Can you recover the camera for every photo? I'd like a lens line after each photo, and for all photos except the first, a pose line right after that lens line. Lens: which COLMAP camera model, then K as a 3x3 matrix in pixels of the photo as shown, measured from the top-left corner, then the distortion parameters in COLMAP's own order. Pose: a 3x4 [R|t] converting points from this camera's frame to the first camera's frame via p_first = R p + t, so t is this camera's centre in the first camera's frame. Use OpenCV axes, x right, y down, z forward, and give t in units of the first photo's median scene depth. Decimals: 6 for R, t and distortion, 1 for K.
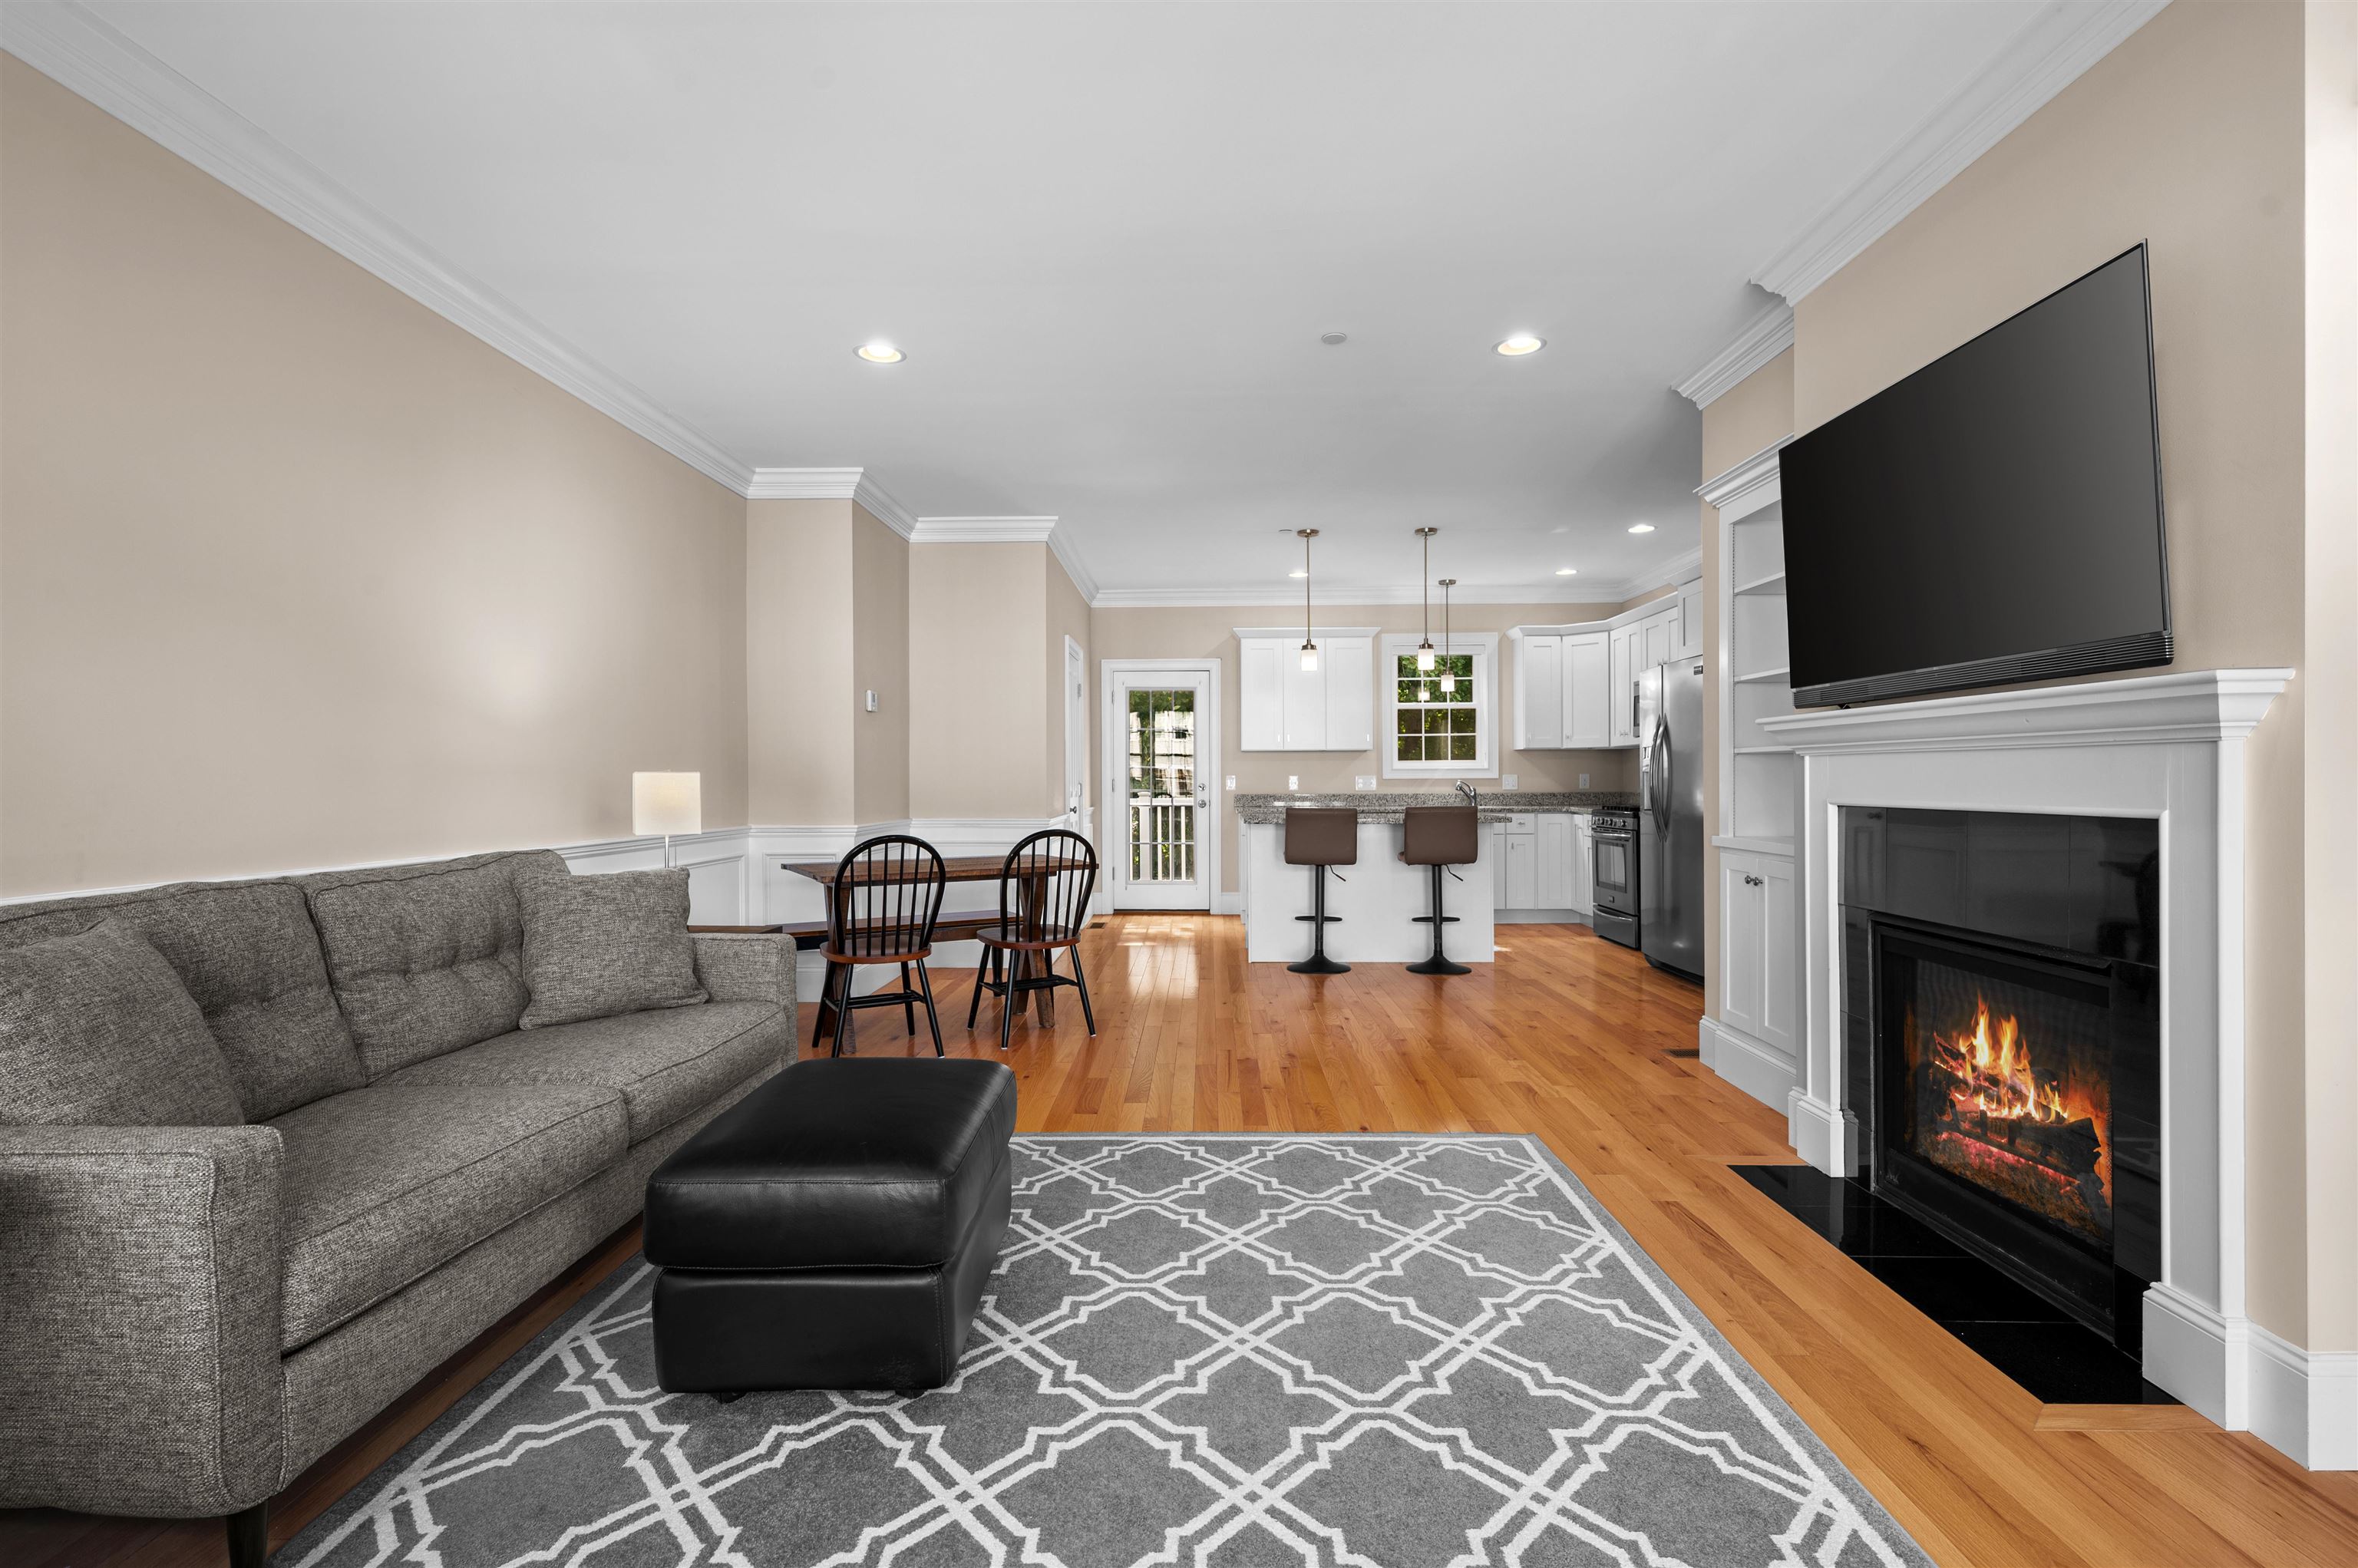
lens RADIAL K [[1086.7, 0, 1187.9], [0, 1086.7, 781.9], [0, 0, 1]] dist [-0.001092, -0.000290]
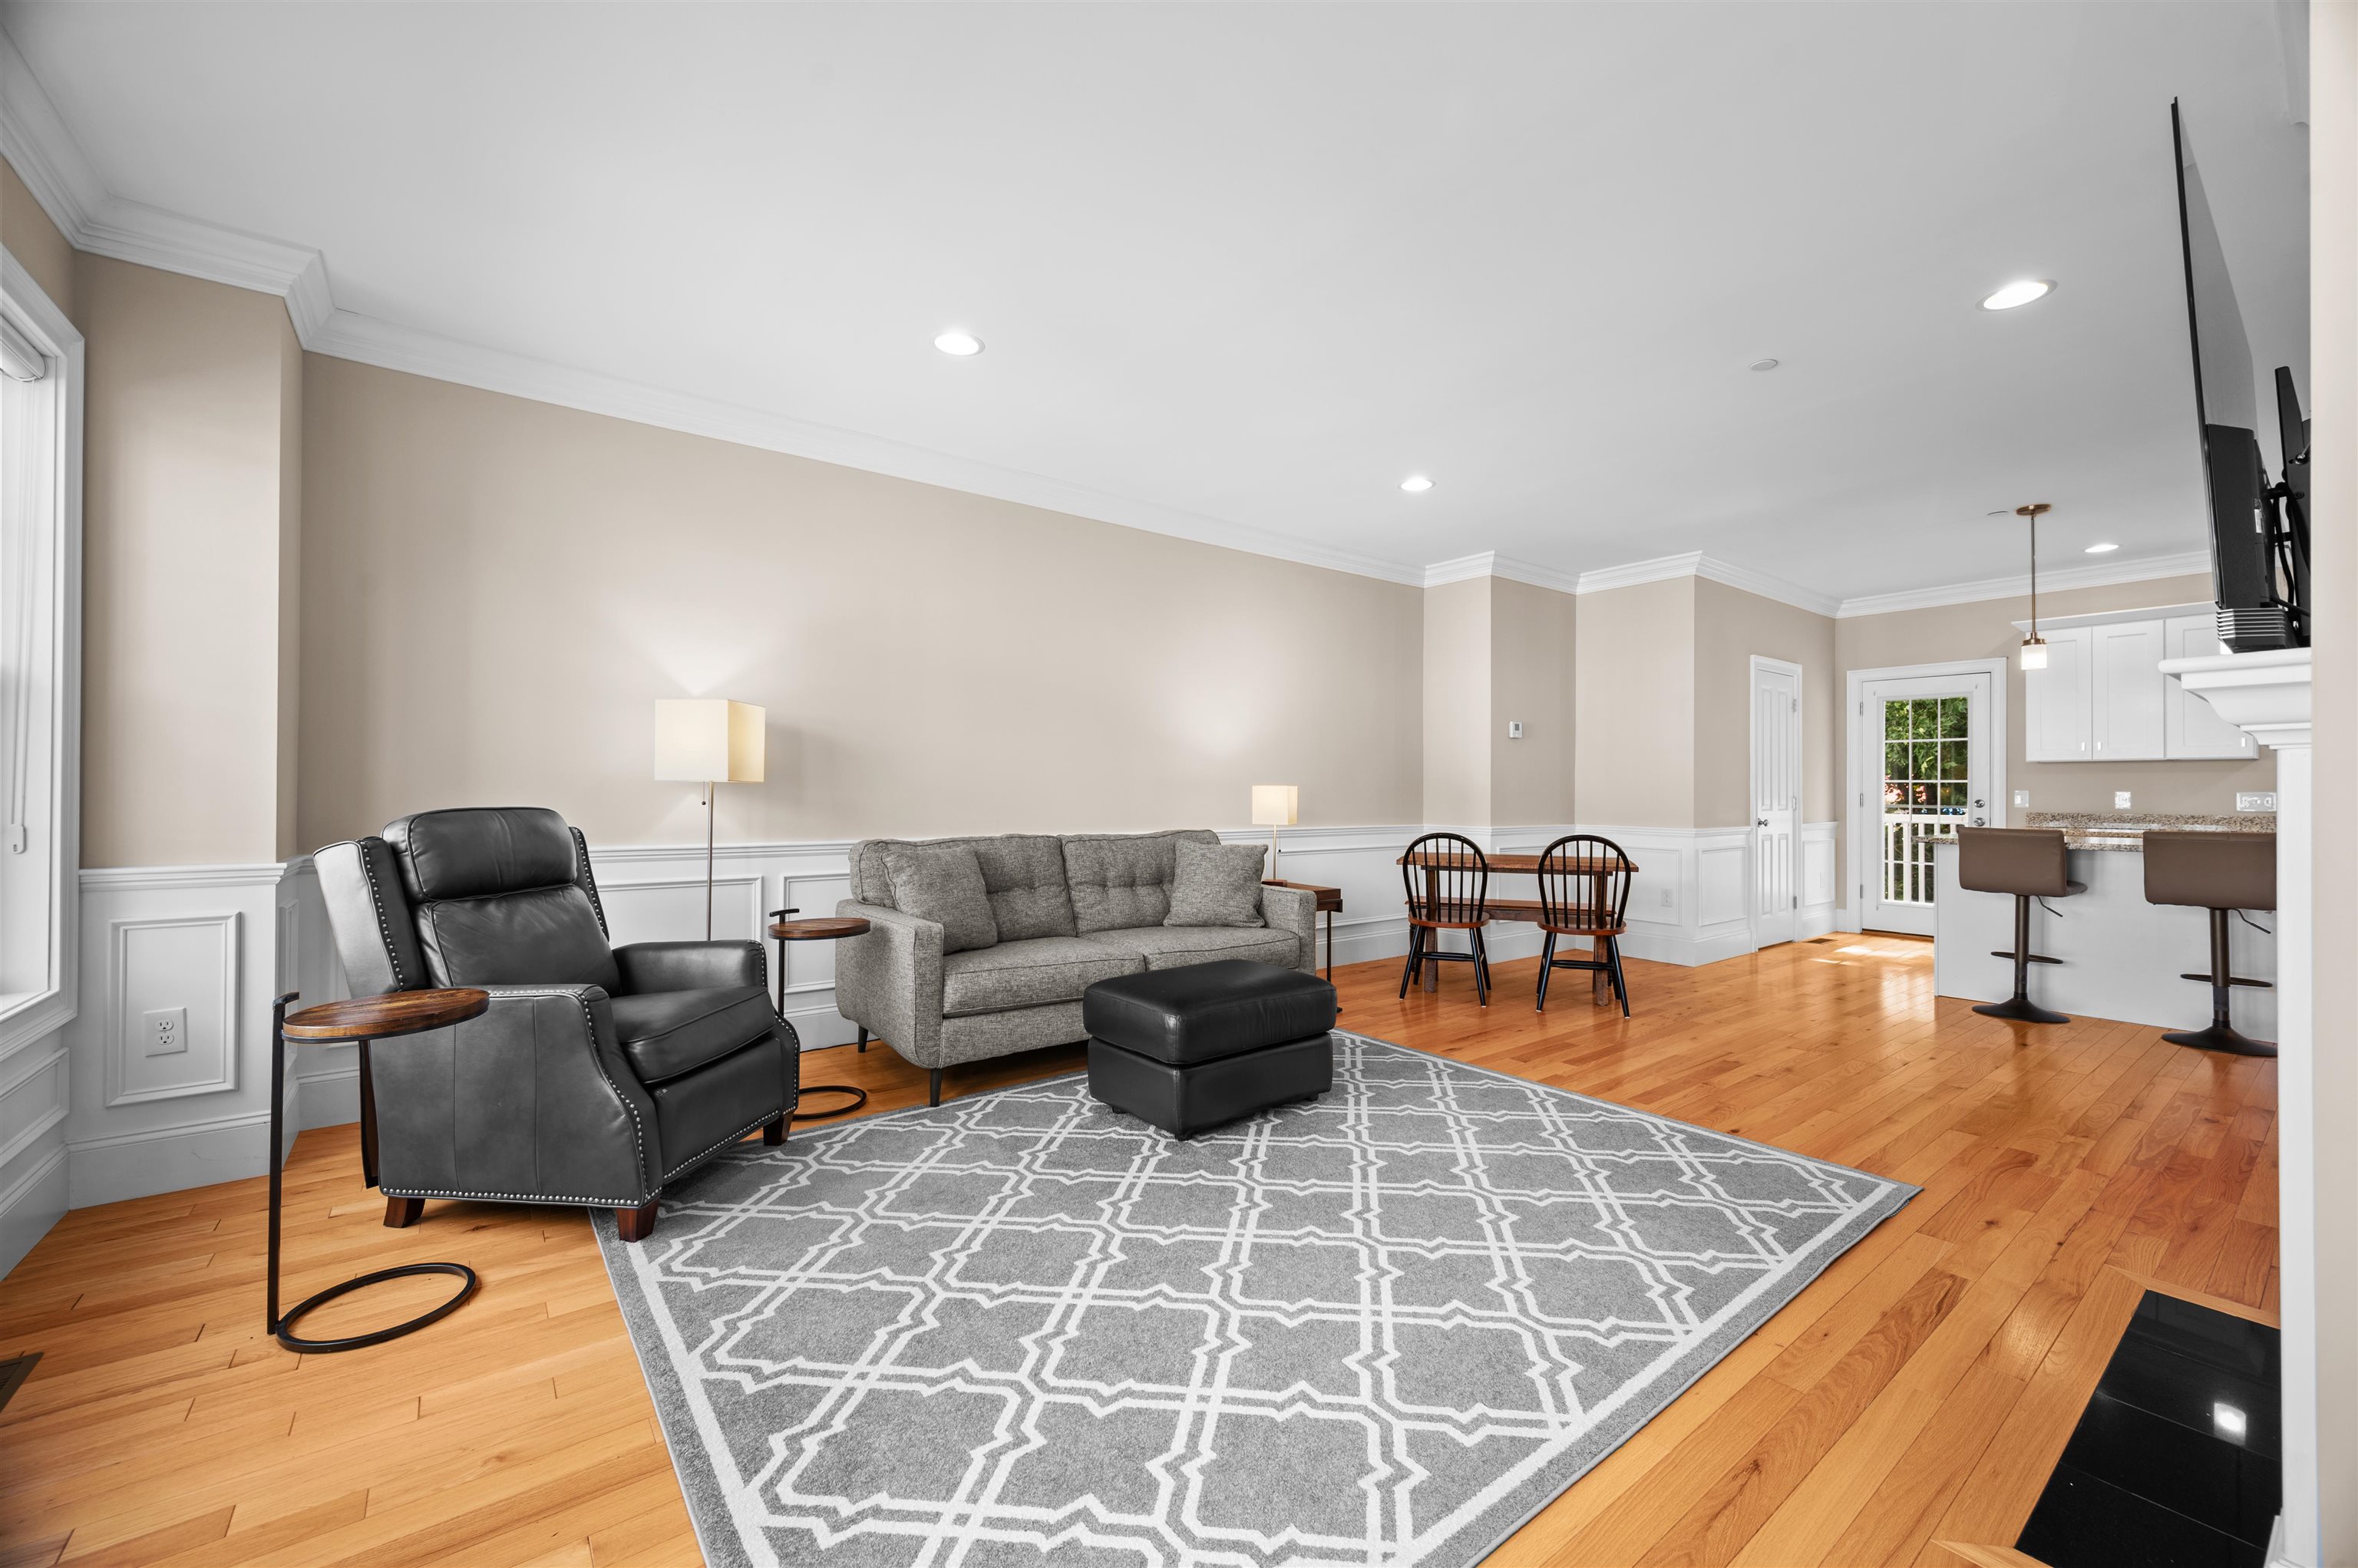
lens RADIAL K [[939.3, 0, 1188.0], [0, 939.3, 782.6], [0, 0, 1]] dist [-0.000687, -0.000401]
pose [[0.626565, -0.000243, -0.779369, 0.575456], [-0.008585, 0.999937, -0.007214, -0.003277], [0.779322, 0.011211, 0.626524, 0.028249]]
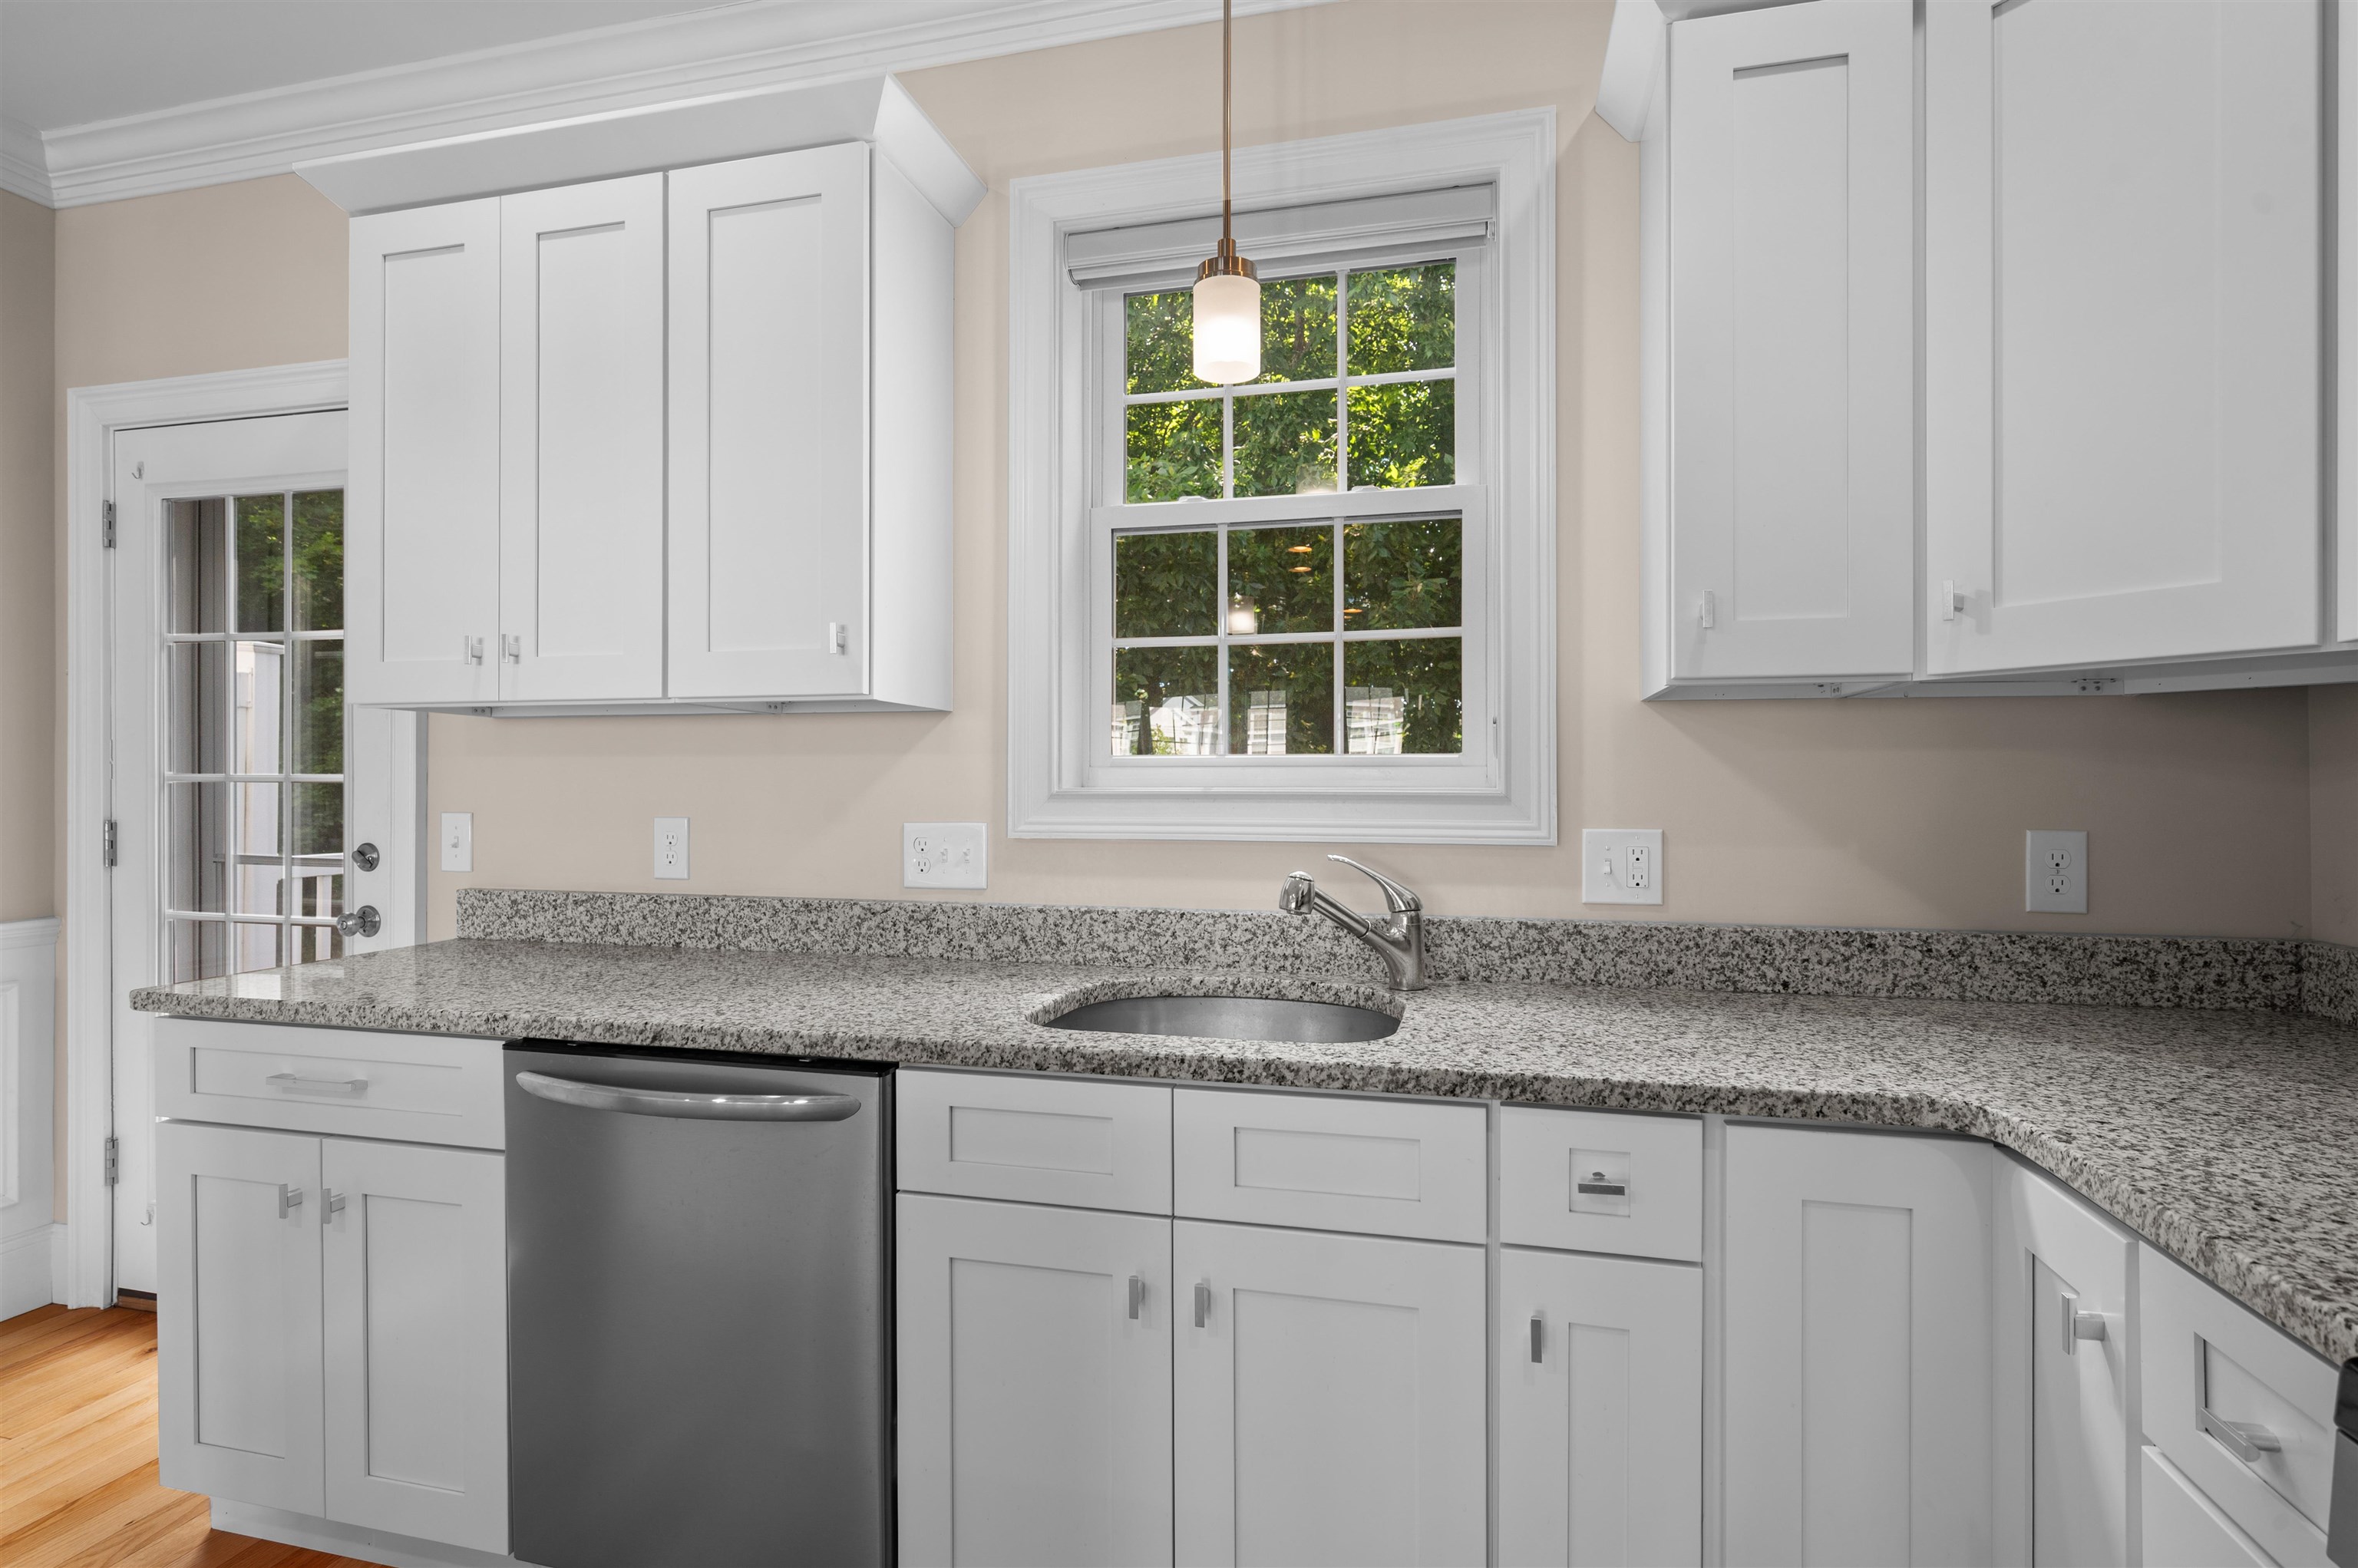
lens RADIAL K [[1163.1, 0, 1190.7], [0, 1163.1, 782.5], [0, 0, 1]] dist [-0.001494, -0.000101]
pose [[0.975568, 0.005958, -0.219617, 0.735789], [-0.007001, 0.999968, -0.003972, -0.036237], [0.219586, 0.005412, 0.975578, 2.146283]]
